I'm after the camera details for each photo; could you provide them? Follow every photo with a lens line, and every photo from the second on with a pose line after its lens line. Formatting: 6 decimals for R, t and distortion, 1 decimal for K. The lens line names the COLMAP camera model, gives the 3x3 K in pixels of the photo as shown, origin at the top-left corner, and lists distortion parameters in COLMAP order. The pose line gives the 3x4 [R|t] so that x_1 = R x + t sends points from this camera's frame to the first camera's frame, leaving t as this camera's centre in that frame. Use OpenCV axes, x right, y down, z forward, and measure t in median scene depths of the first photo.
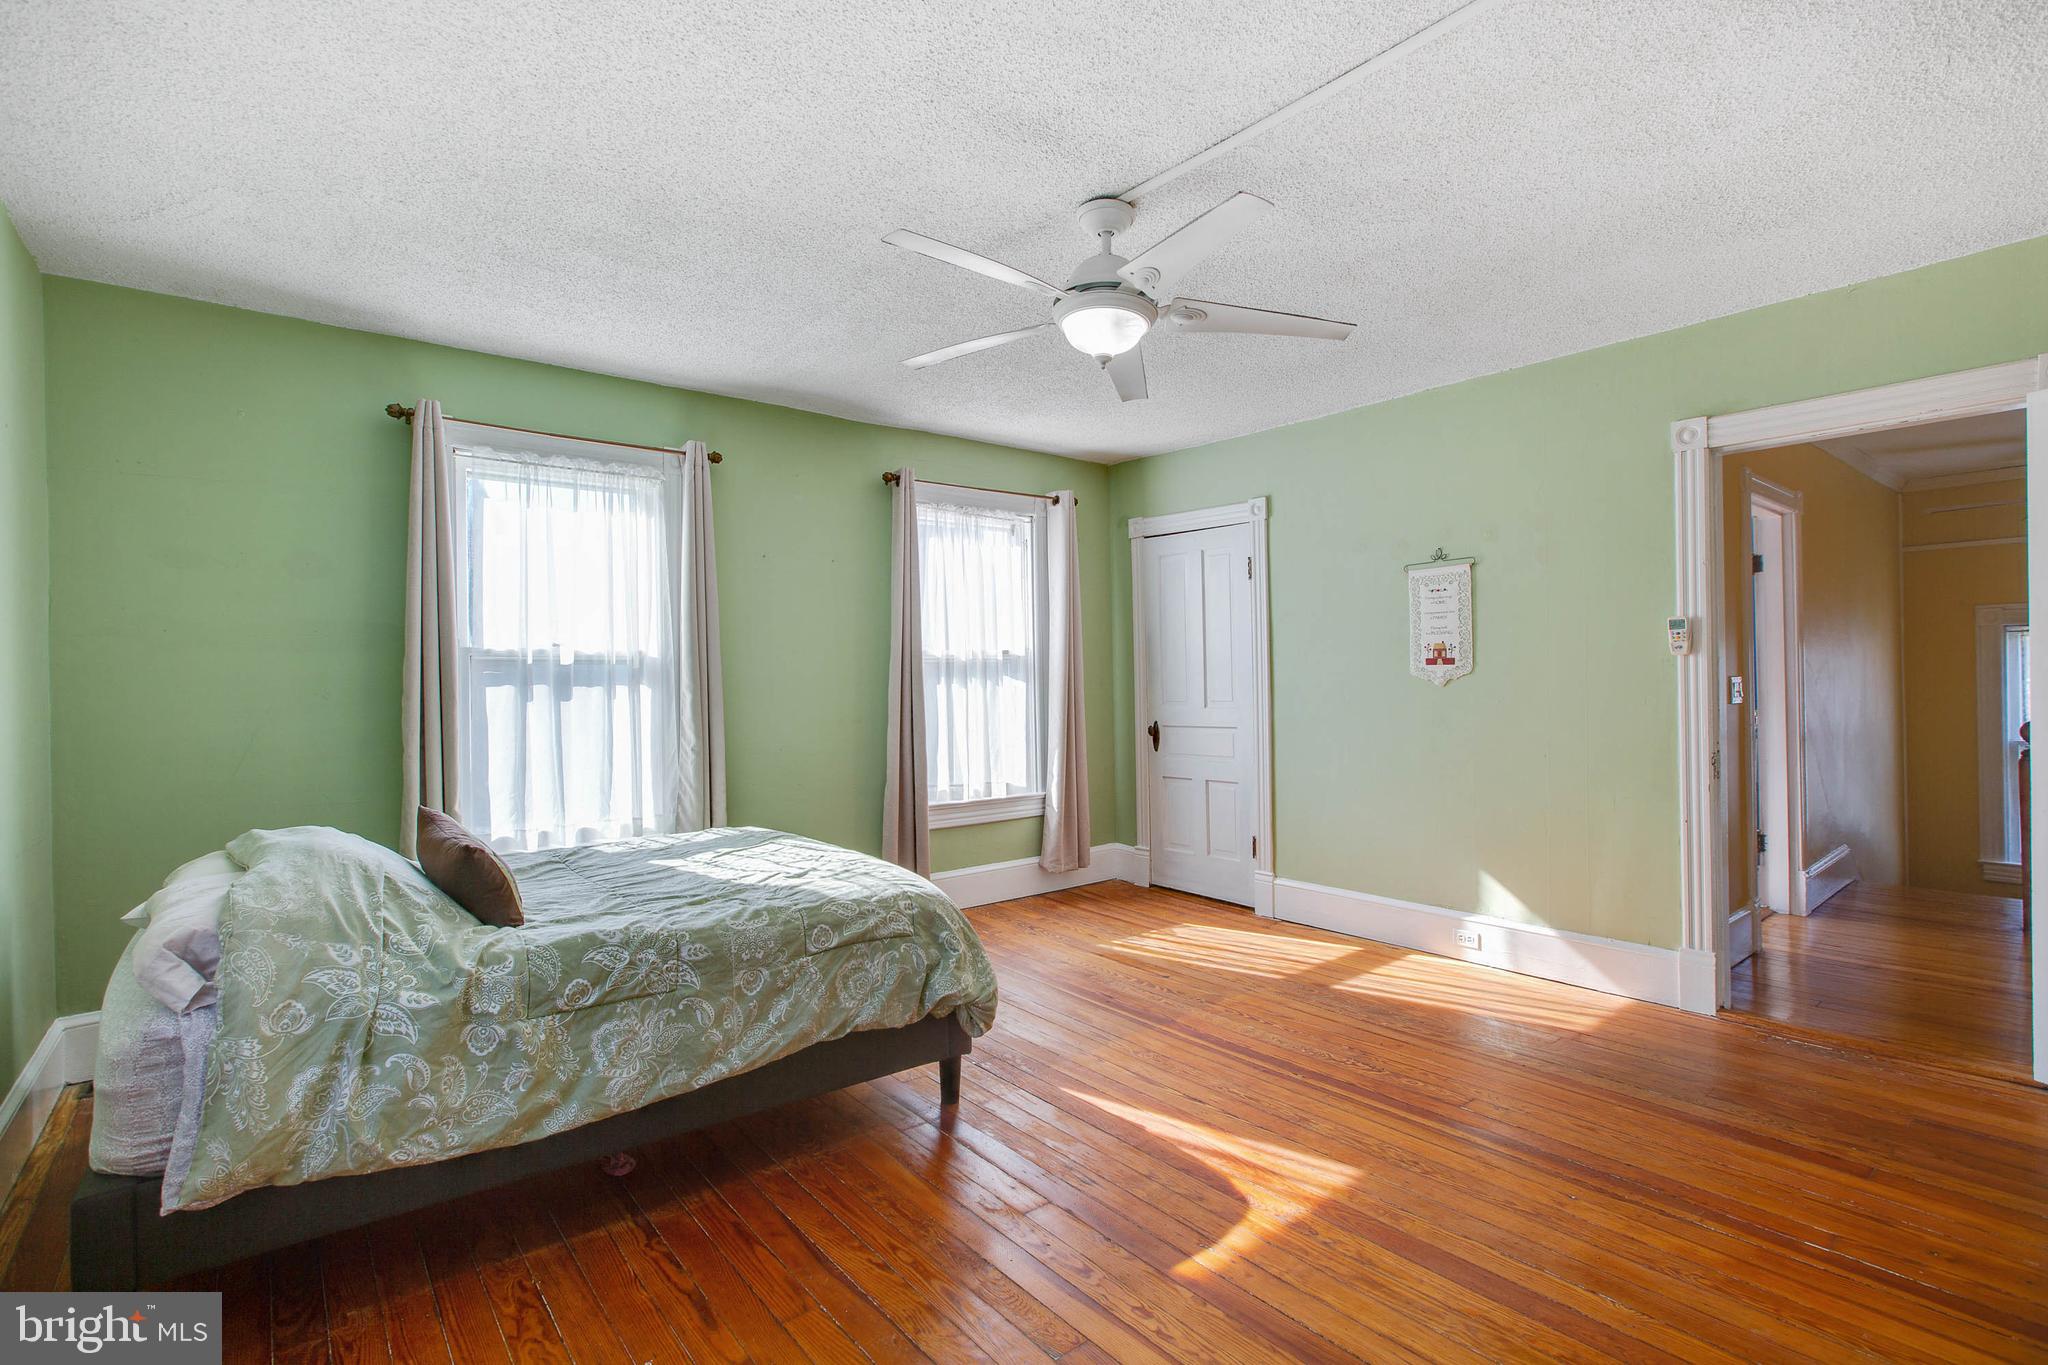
lens RADIAL K [[944.2, 0, 1021.3], [0, 944.2, 684.1], [0, 0, 1]] dist [-0.036927, 0.008138]
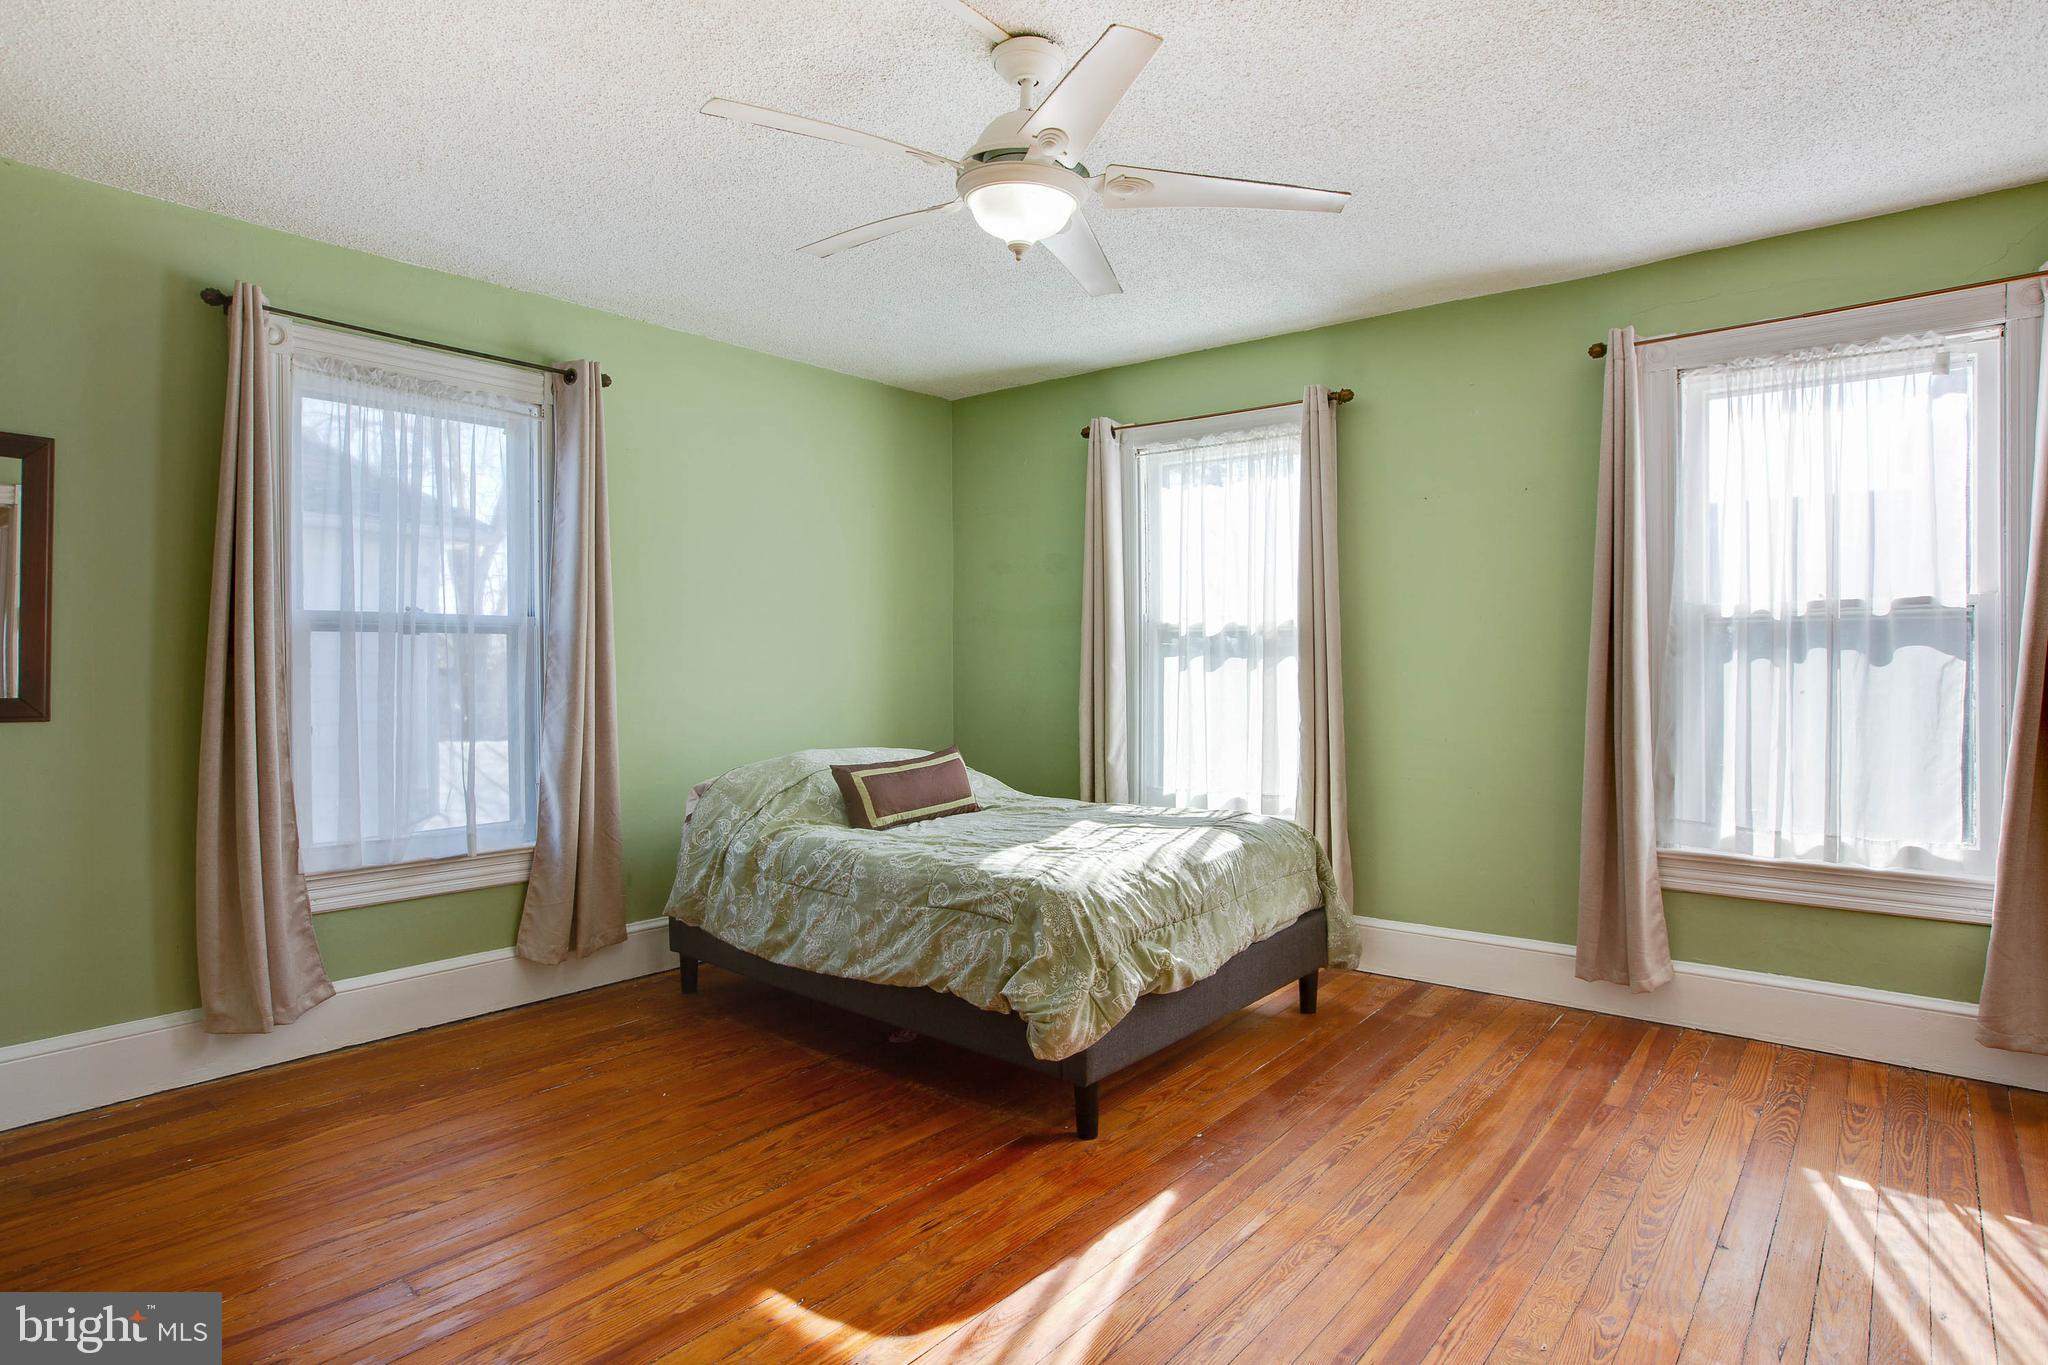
lens RADIAL K [[1115.2, 0, 1016.9], [0, 1115.2, 668.5], [0, 0, 1]] dist [-0.022568, 0.002508]
pose [[0.203306, 0.023128, -0.978842, 1.029982], [-0.001737, 0.999728, 0.023260, -0.019040], [0.979114, -0.003029, 0.203291, 0.810905]]
